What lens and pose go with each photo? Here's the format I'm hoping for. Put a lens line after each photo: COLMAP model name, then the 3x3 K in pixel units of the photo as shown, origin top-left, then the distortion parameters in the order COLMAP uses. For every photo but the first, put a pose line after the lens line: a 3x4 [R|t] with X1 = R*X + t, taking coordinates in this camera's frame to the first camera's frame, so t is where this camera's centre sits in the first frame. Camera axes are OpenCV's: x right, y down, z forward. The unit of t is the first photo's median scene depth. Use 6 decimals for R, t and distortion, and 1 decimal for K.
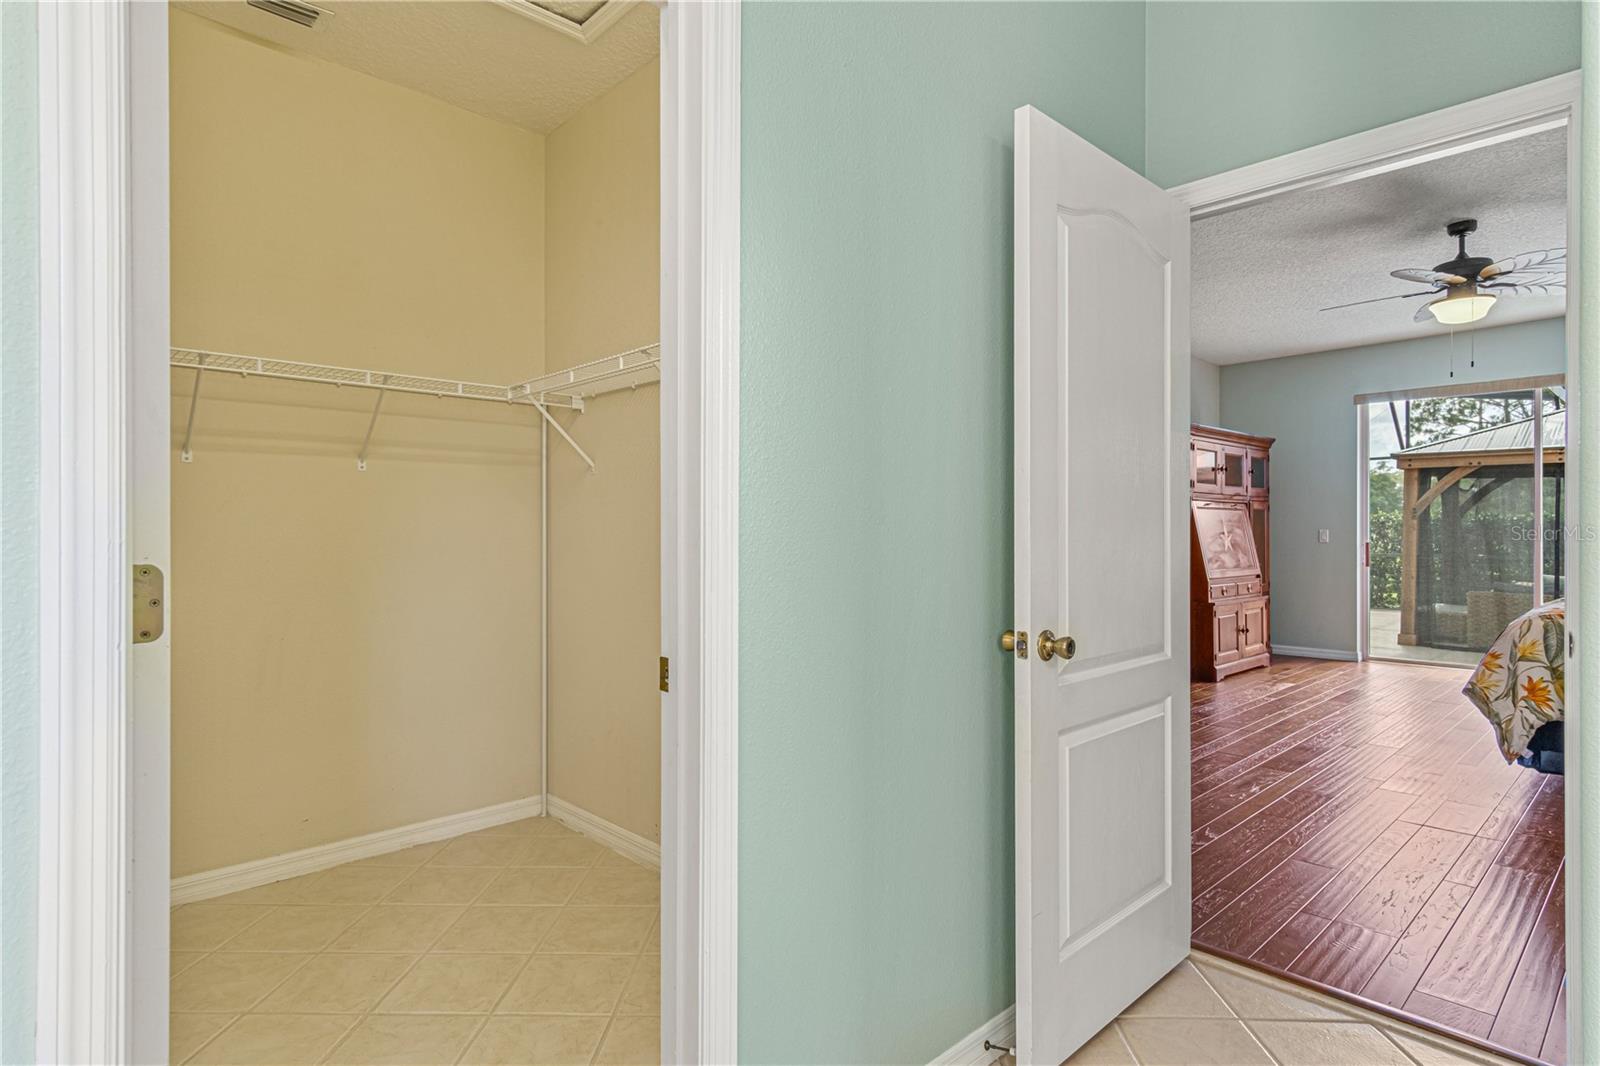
lens RADIAL K [[846.1, 0, 800.8], [0, 846.1, 540.0], [0, 0, 1]] dist [0.003270, 0.000624]
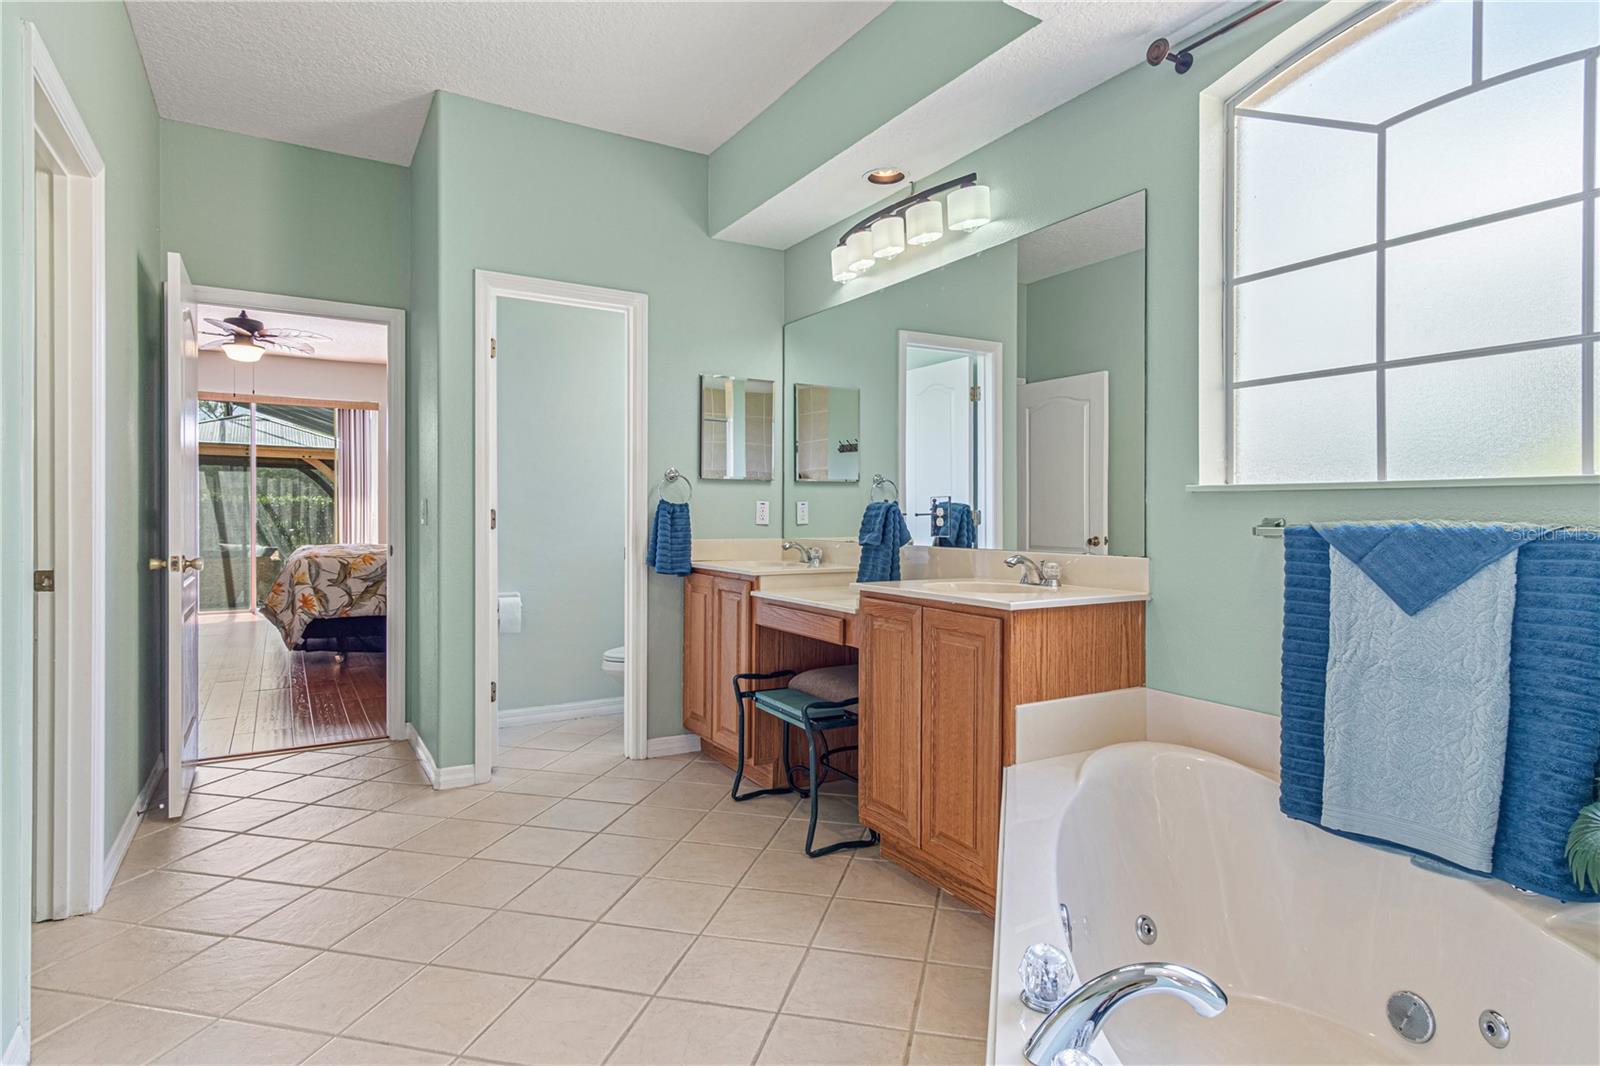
lens RADIAL K [[846.1, 0, 800.6], [0, 846.1, 527.5], [0, 0, 1]] dist [0.003270, 0.000624]
pose [[0.222997, -0.016615, 0.974677, -0.510211], [0.004645, 0.999862, 0.015981, 0.009881], [-0.974808, 0.000963, 0.223044, -0.301007]]
